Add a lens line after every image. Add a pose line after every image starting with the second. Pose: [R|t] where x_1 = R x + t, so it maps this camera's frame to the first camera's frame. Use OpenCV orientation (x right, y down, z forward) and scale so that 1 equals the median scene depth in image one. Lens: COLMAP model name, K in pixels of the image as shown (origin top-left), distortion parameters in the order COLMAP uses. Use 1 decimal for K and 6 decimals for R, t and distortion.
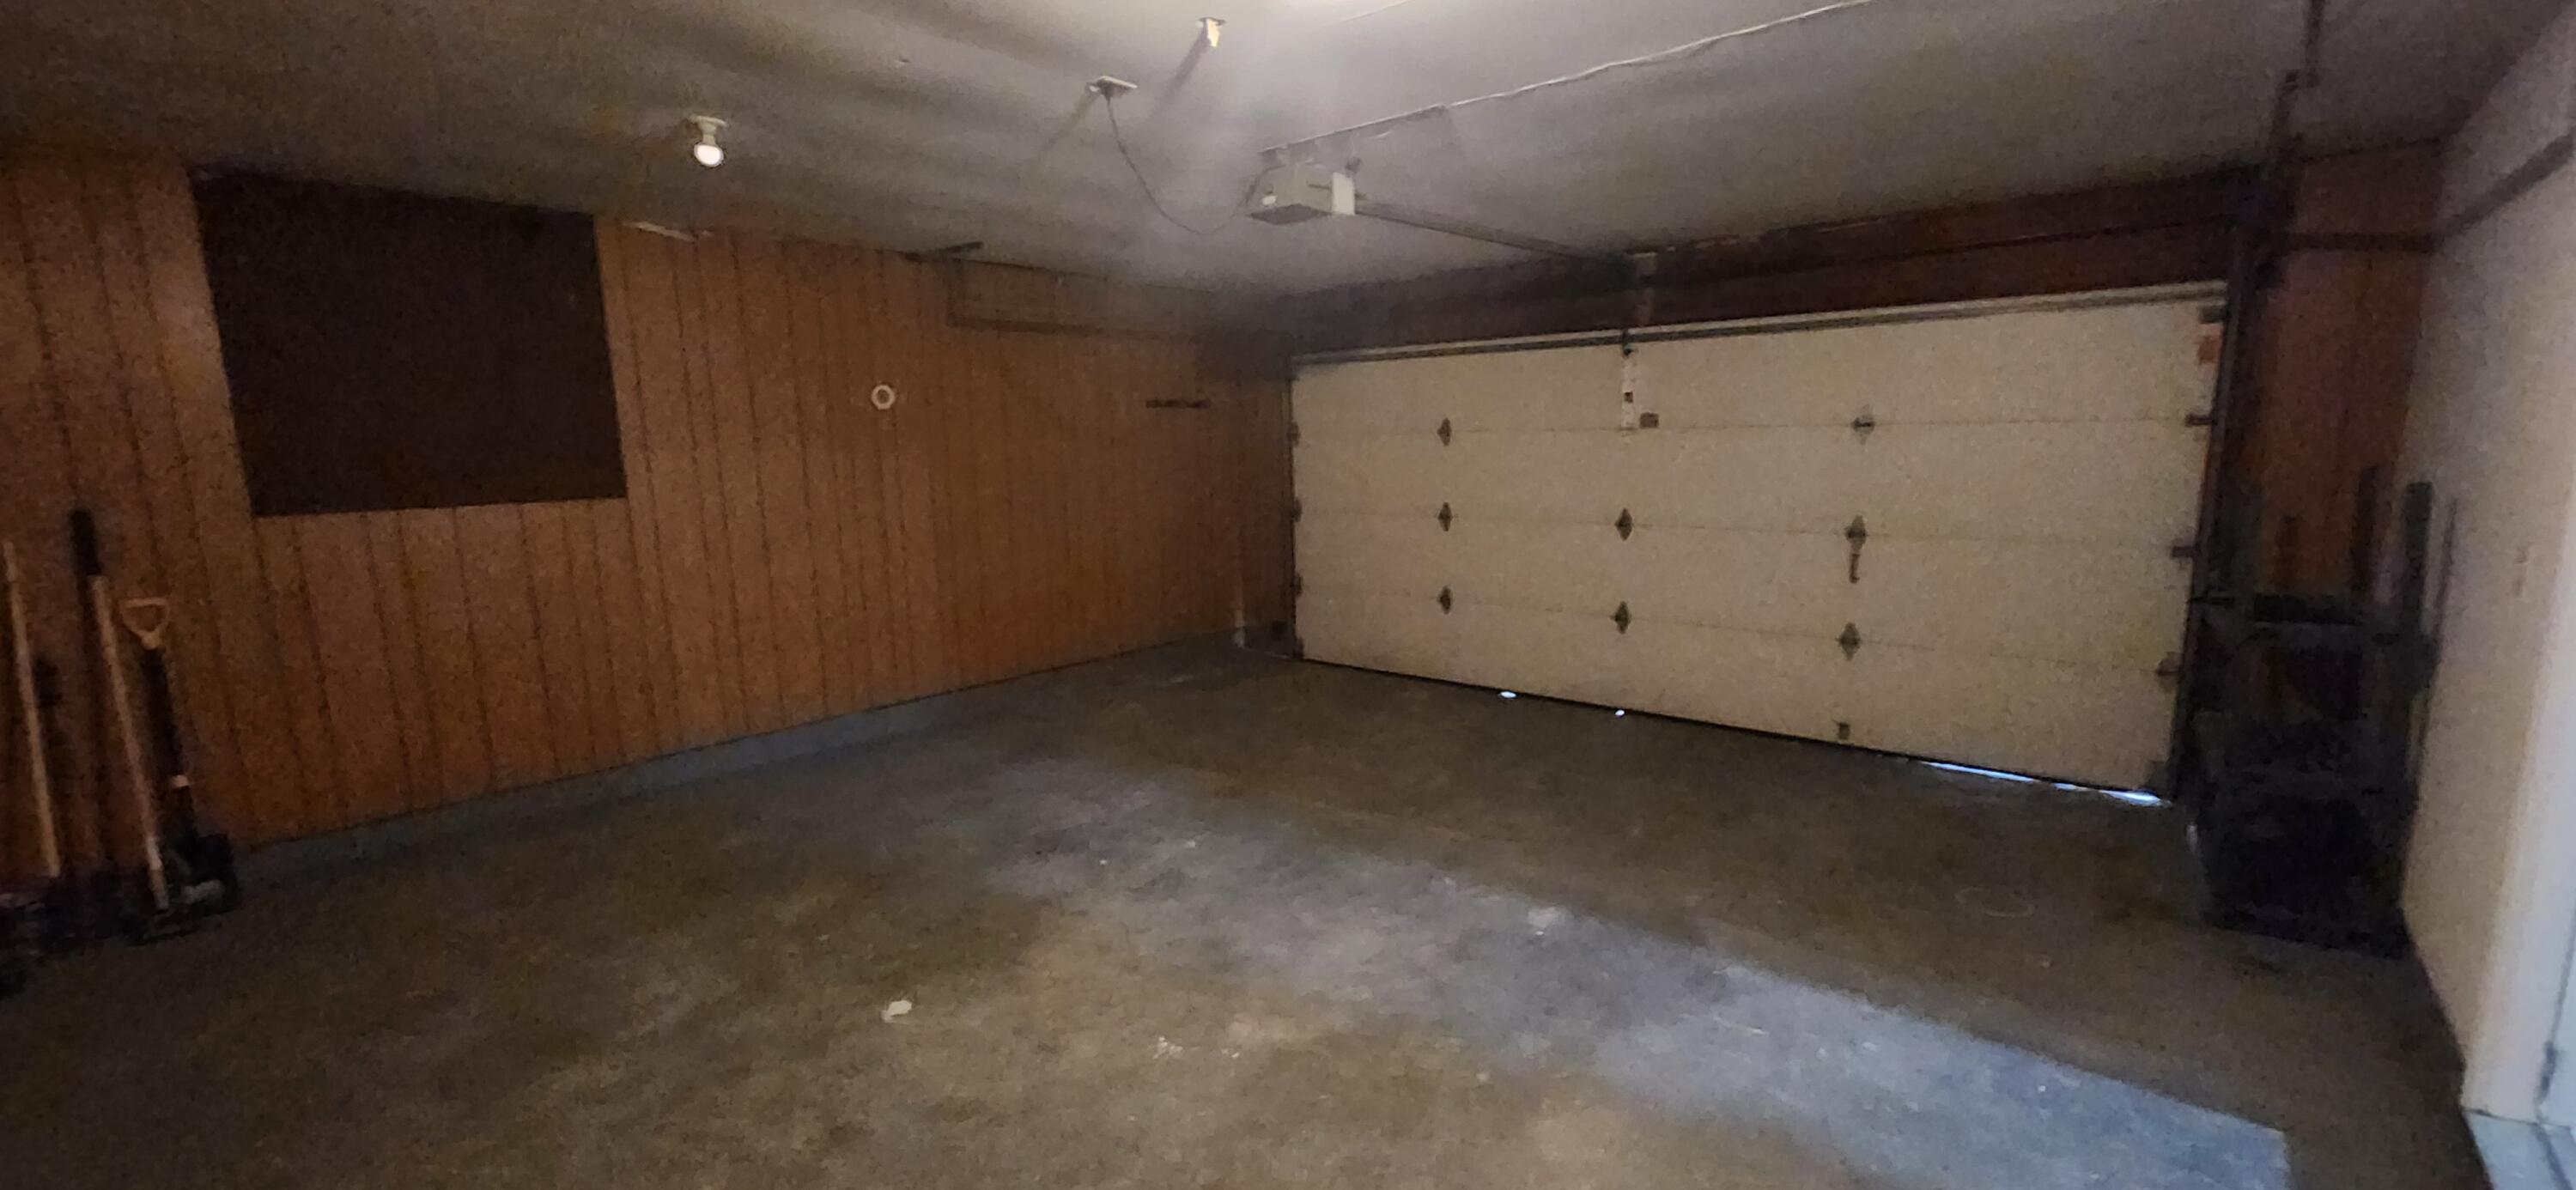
lens RADIAL K [[1060.3, 0, 1300.2], [0, 1060.3, 605.7], [0, 0, 1]] dist [0.004520, -0.001997]
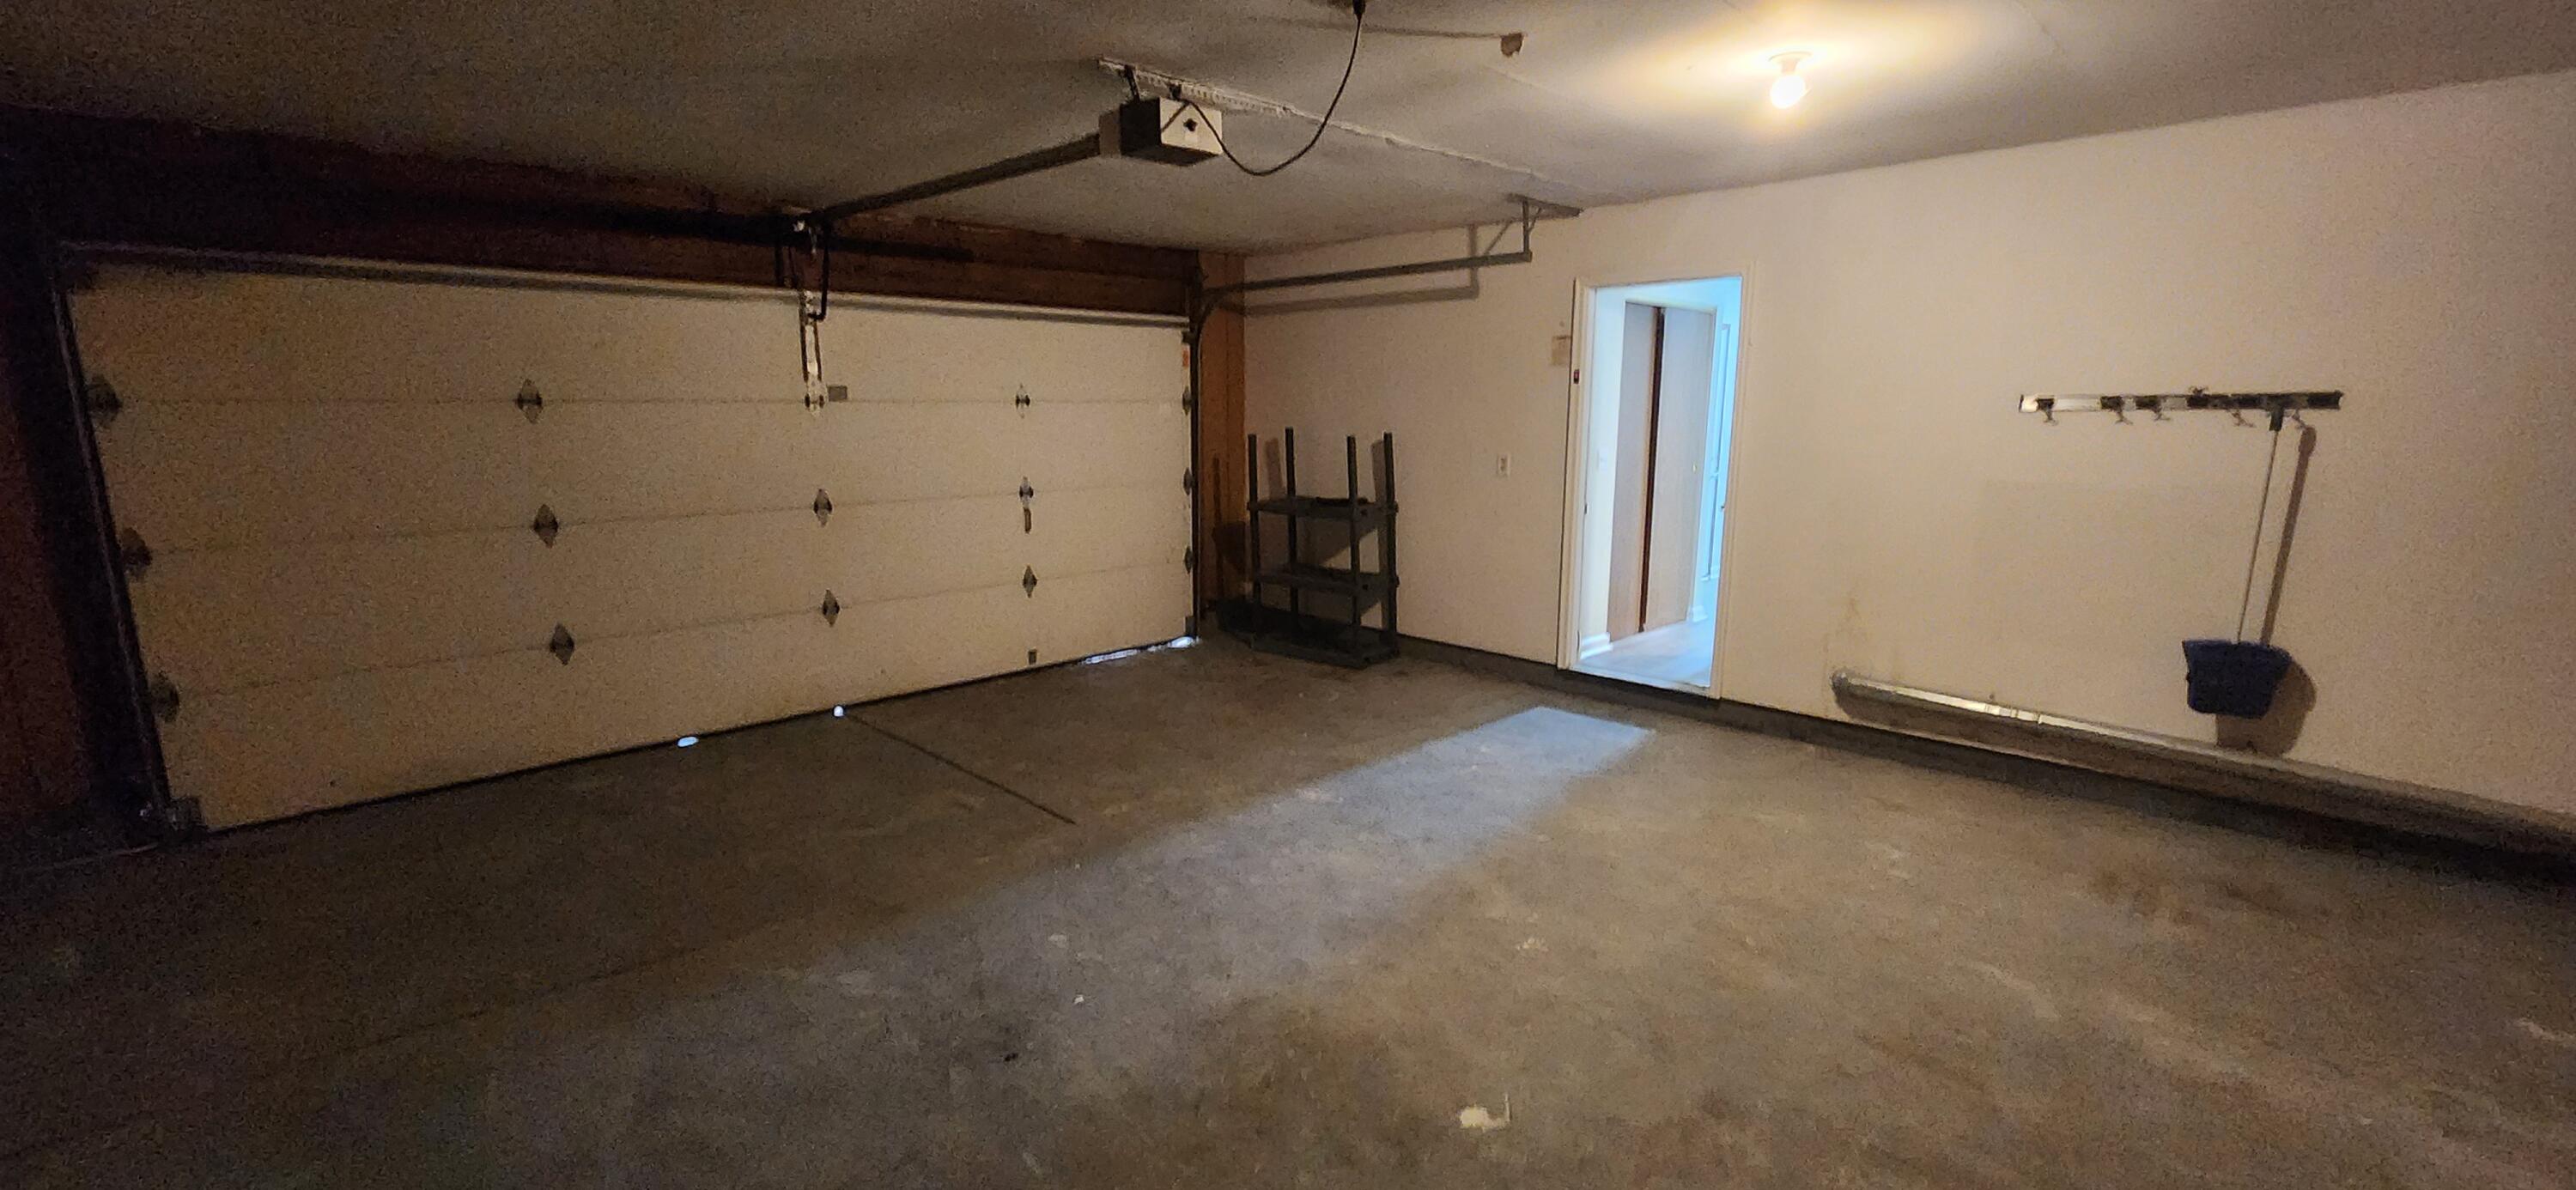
lens RADIAL K [[1060.3, 0, 1300.1], [0, 1060.3, 594.9], [0, 0, 1]] dist [0.004520, -0.001997]
pose [[0.082777, -0.161836, 0.983340, -0.738891], [0.157411, 0.976463, 0.147453, -0.093435], [-0.984058, 0.142583, 0.106303, 0.660221]]
